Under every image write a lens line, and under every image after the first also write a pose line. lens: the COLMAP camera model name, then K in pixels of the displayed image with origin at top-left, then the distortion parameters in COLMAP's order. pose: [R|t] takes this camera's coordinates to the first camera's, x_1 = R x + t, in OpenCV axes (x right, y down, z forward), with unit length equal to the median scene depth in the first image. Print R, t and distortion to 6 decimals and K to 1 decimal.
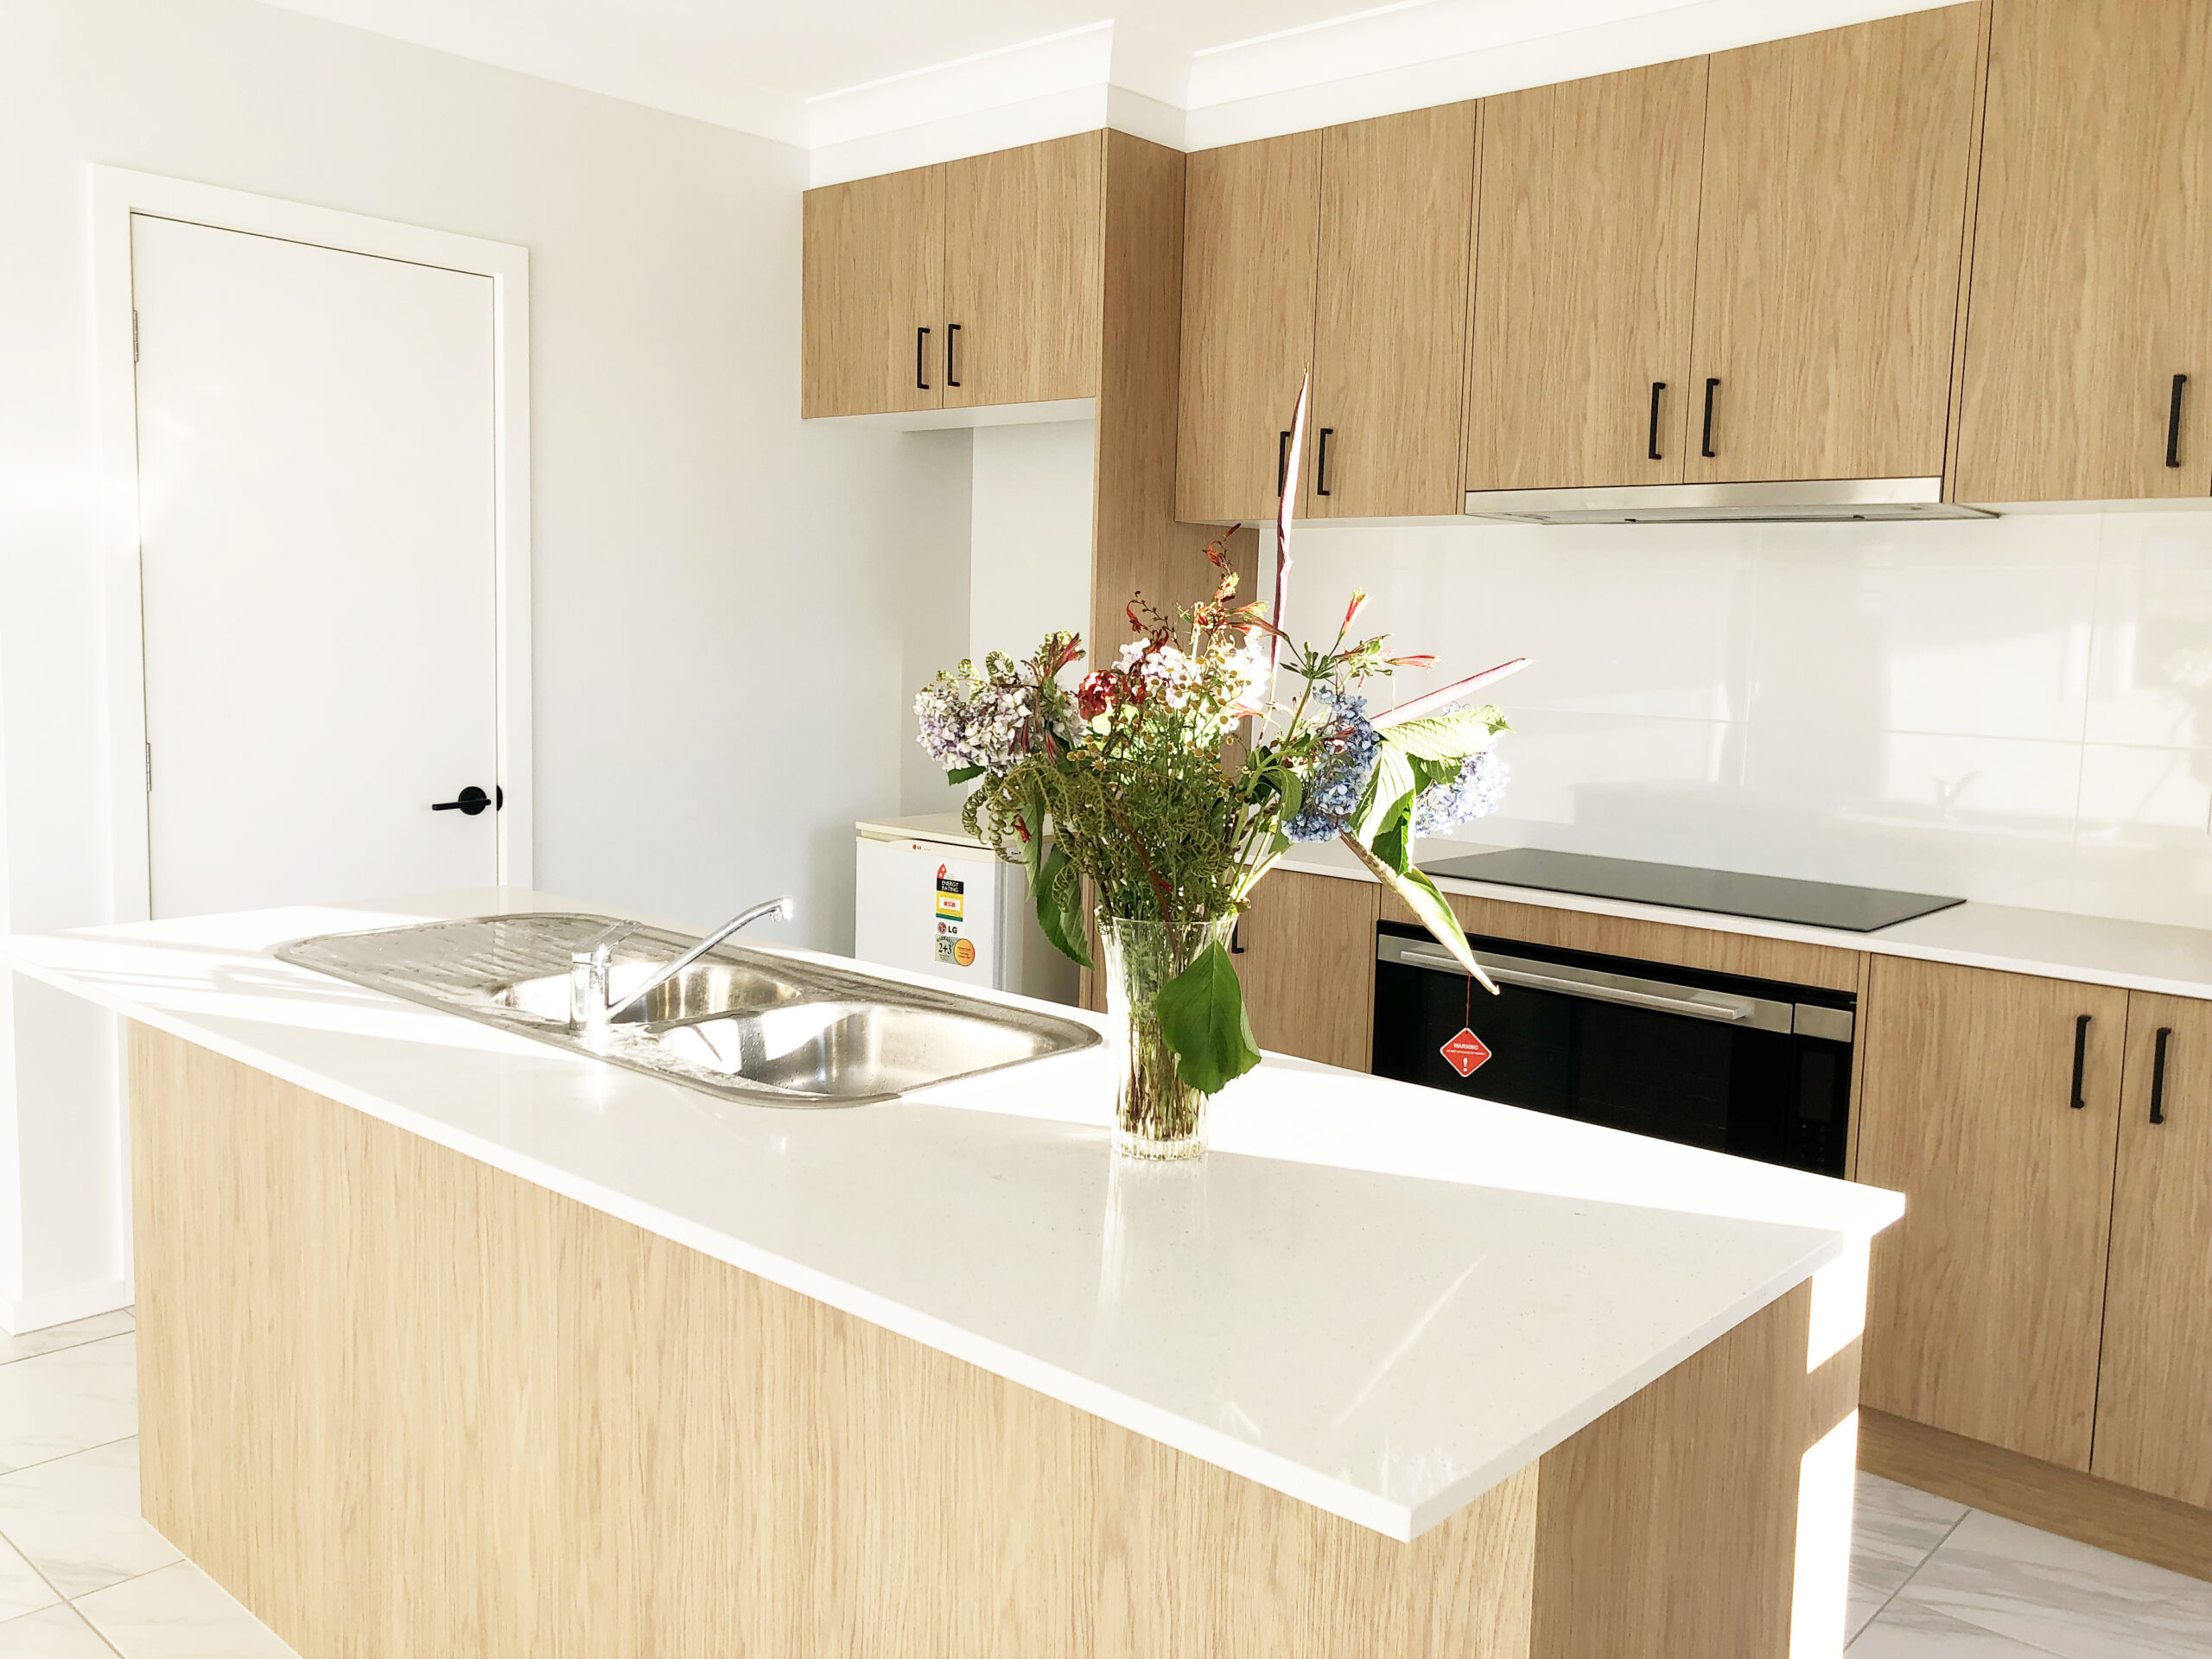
lens RADIAL K [[1798.2, 0, 1110.0], [0, 1798.2, 825.5], [0, 0, 1]] dist [0.050512, -0.021414]
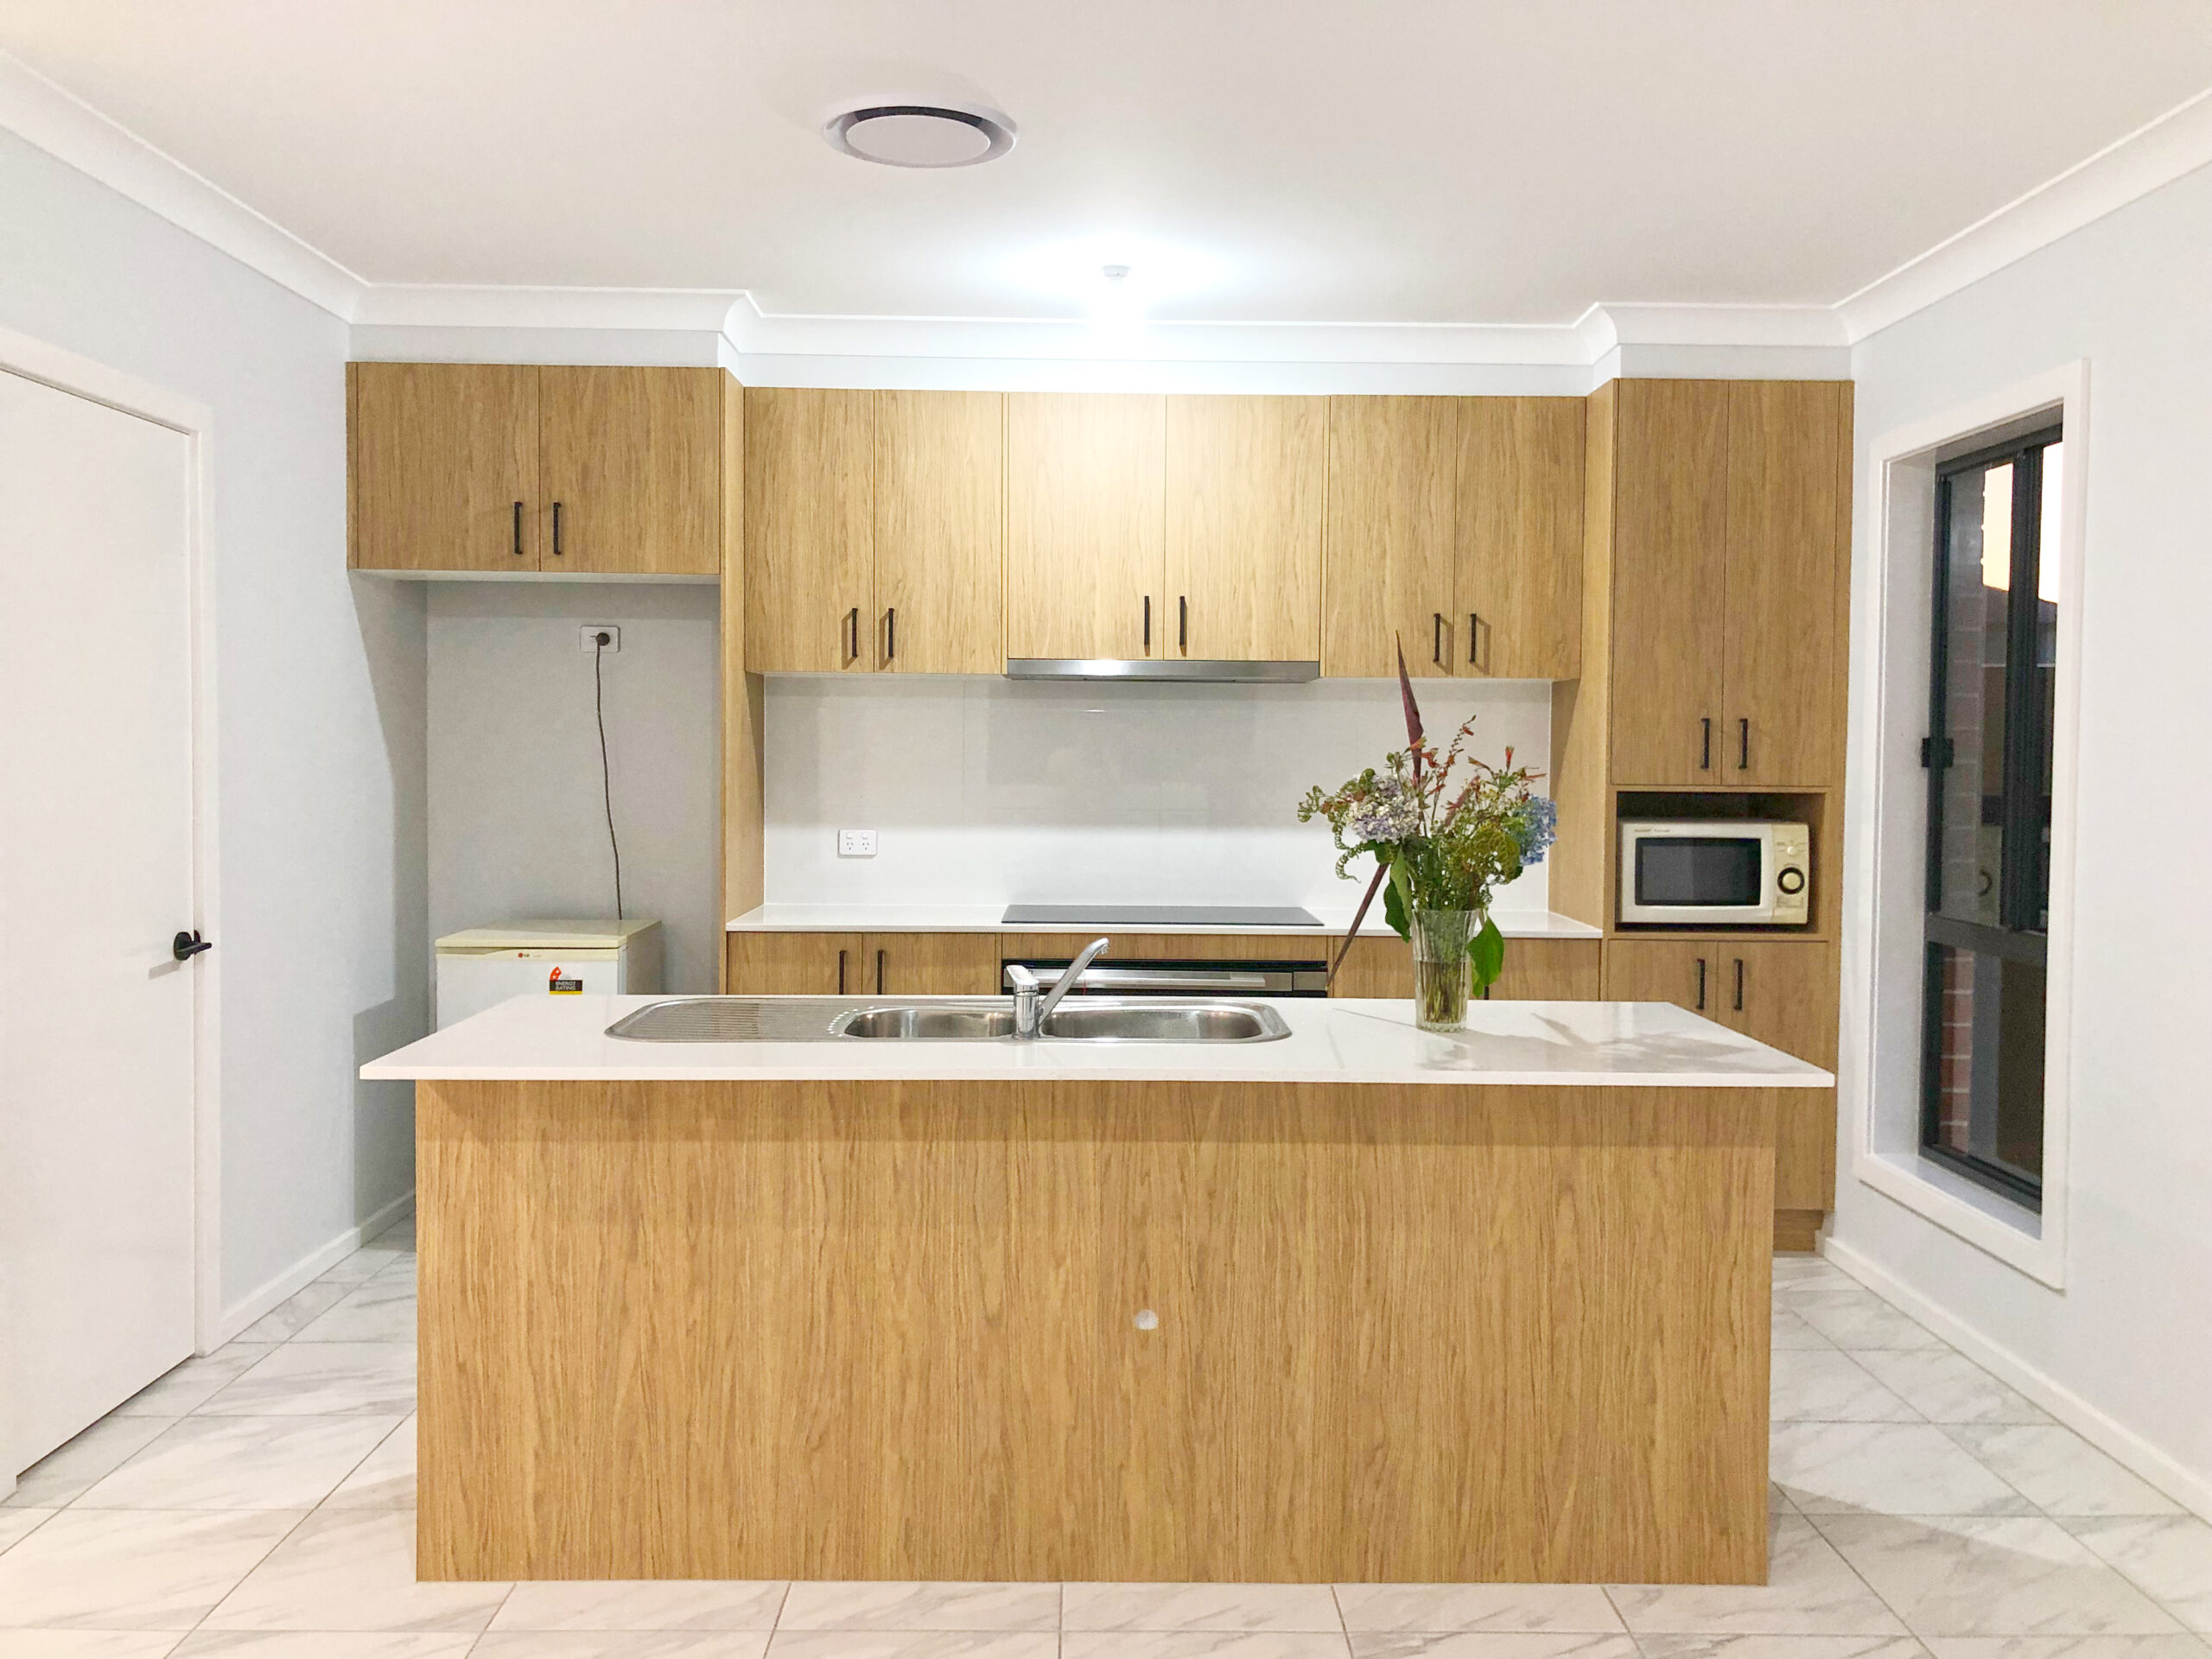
lens RADIAL K [[1798.2, 0, 1090.2], [0, 1798.2, 830.8], [0, 0, 1]] dist [0.050512, -0.021414]
pose [[0.742510, -0.054918, 0.667580, -1.219749], [0.090808, 0.995685, -0.019091, -0.023722], [-0.663652, 0.074796, 0.744293, -0.168842]]
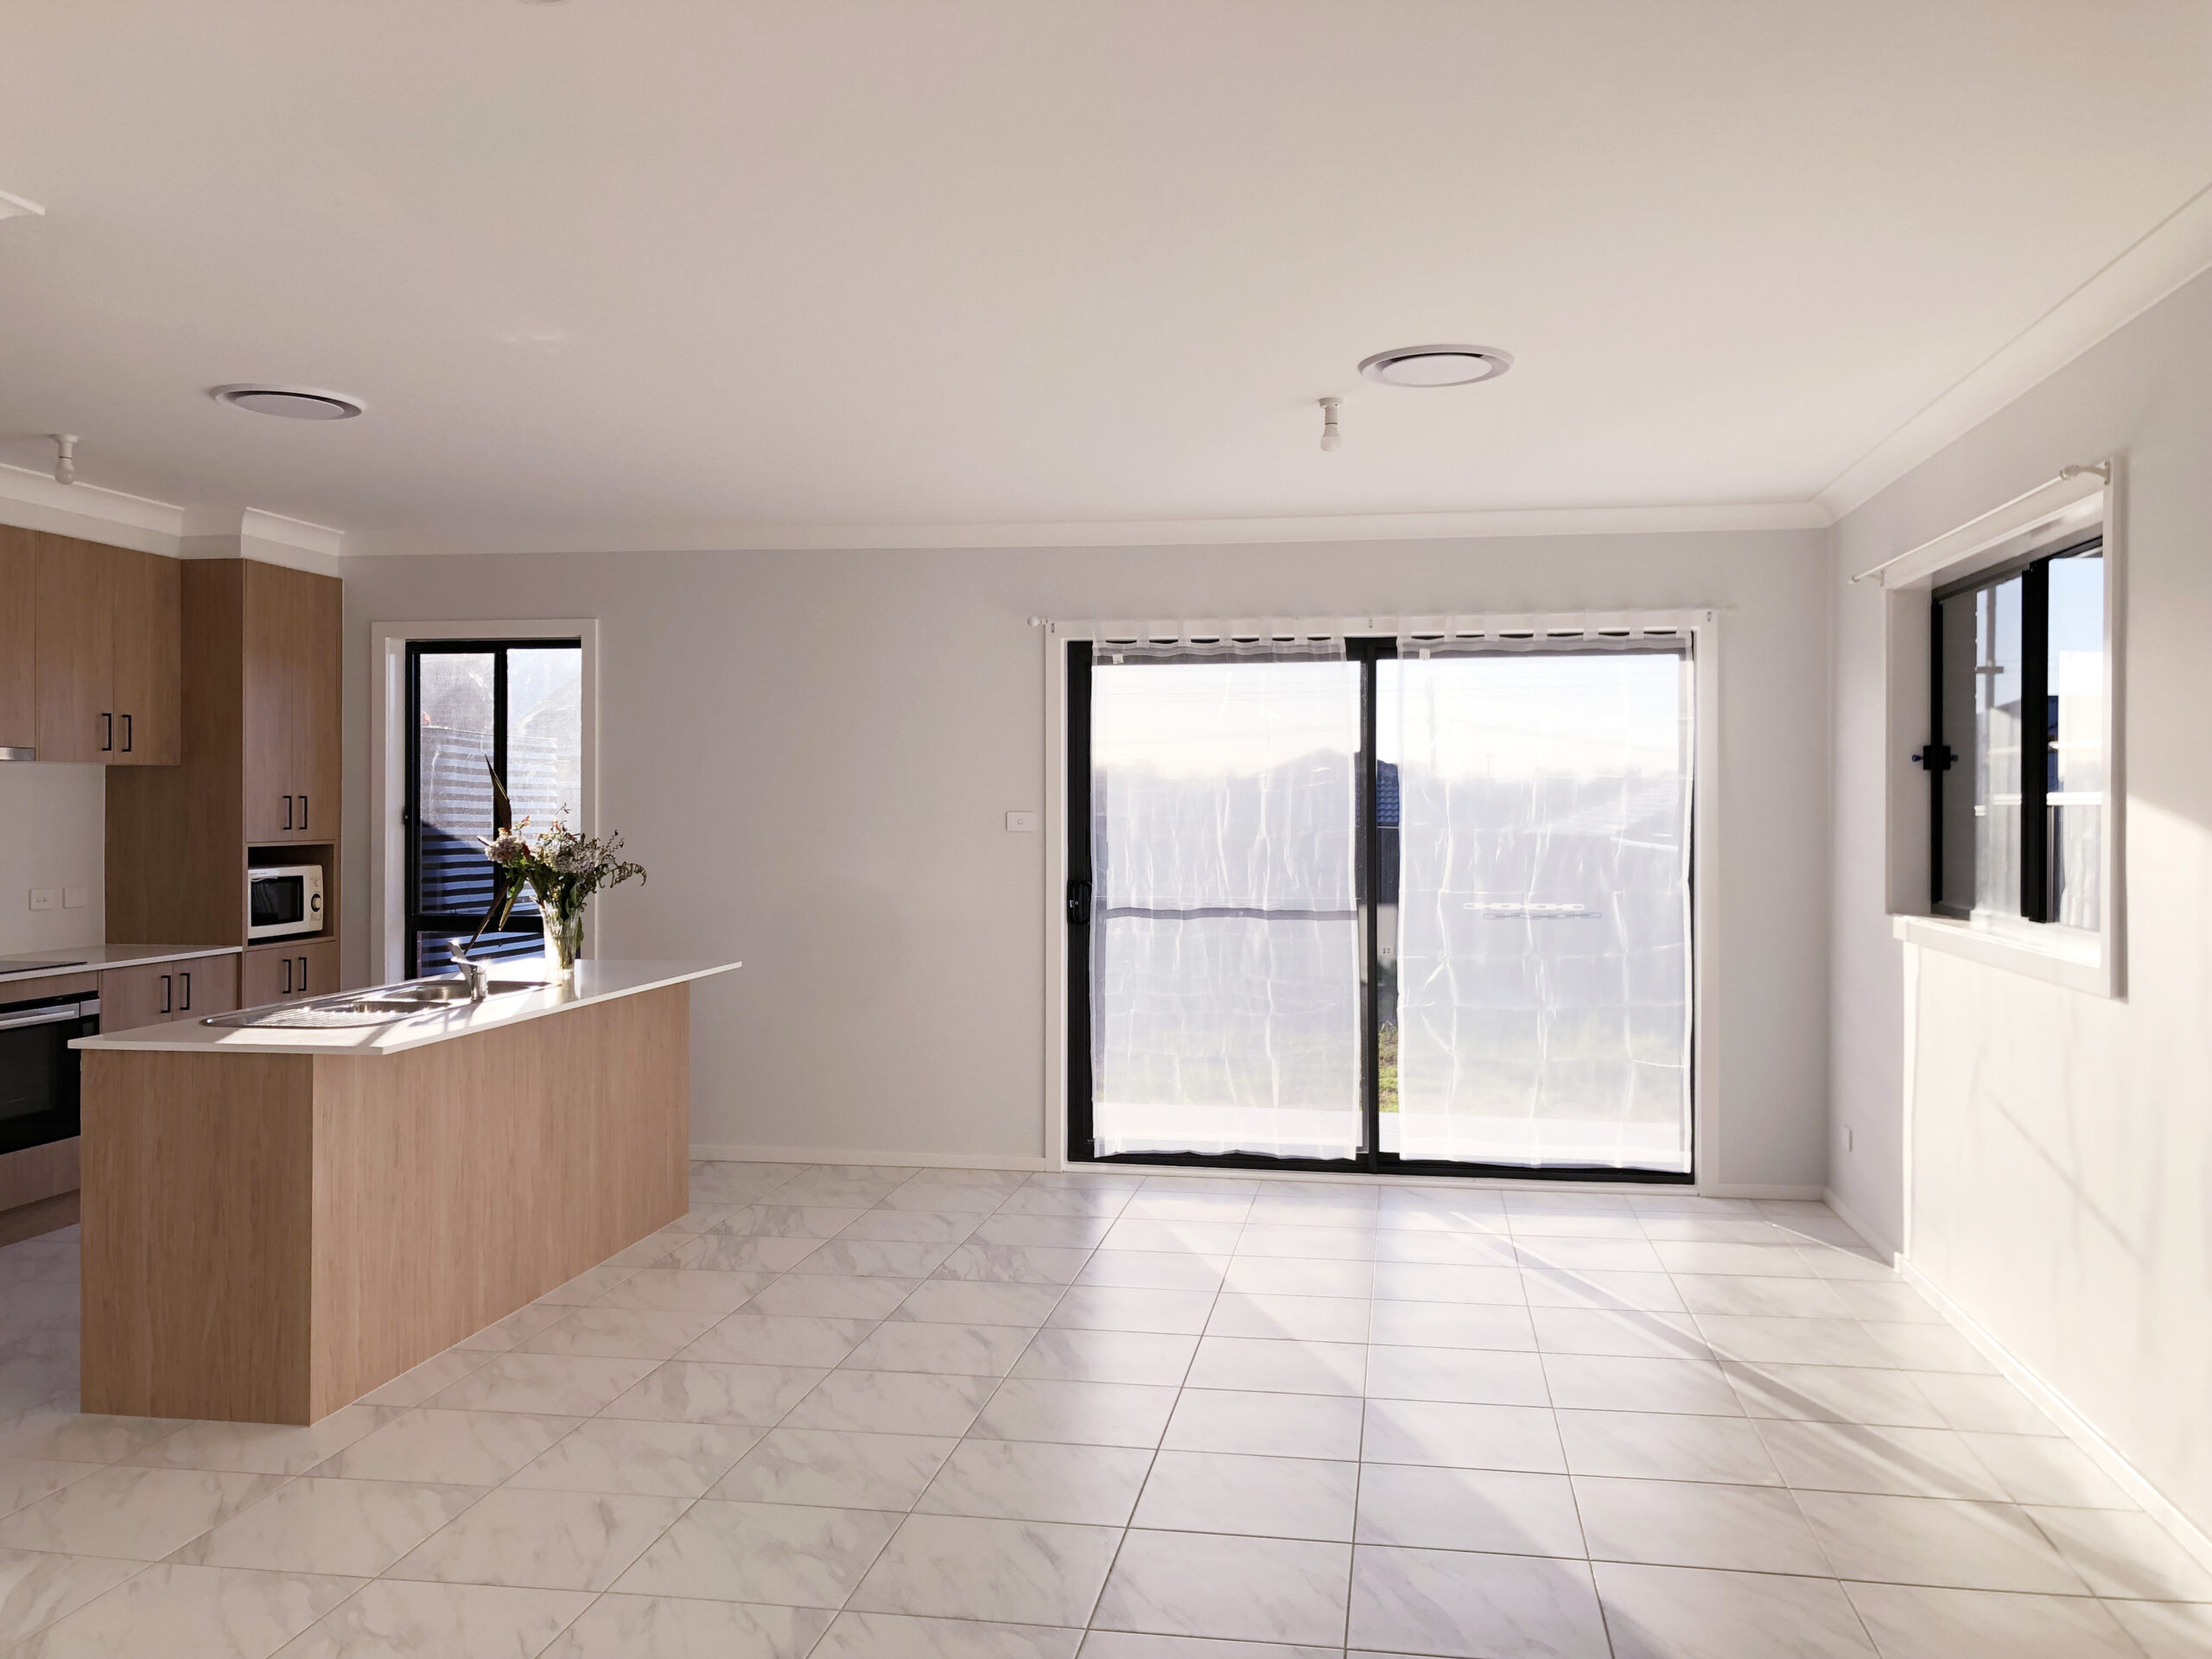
lens RADIAL K [[1798.2, 0, 1105.1], [0, 1798.2, 819.3], [0, 0, 1]] dist [0.050512, -0.021414]
pose [[-0.527011, -0.036300, 0.849083, -2.847161], [0.085059, 0.991818, 0.095197, -0.296080], [-0.845591, 0.122392, -0.519611, 1.525949]]
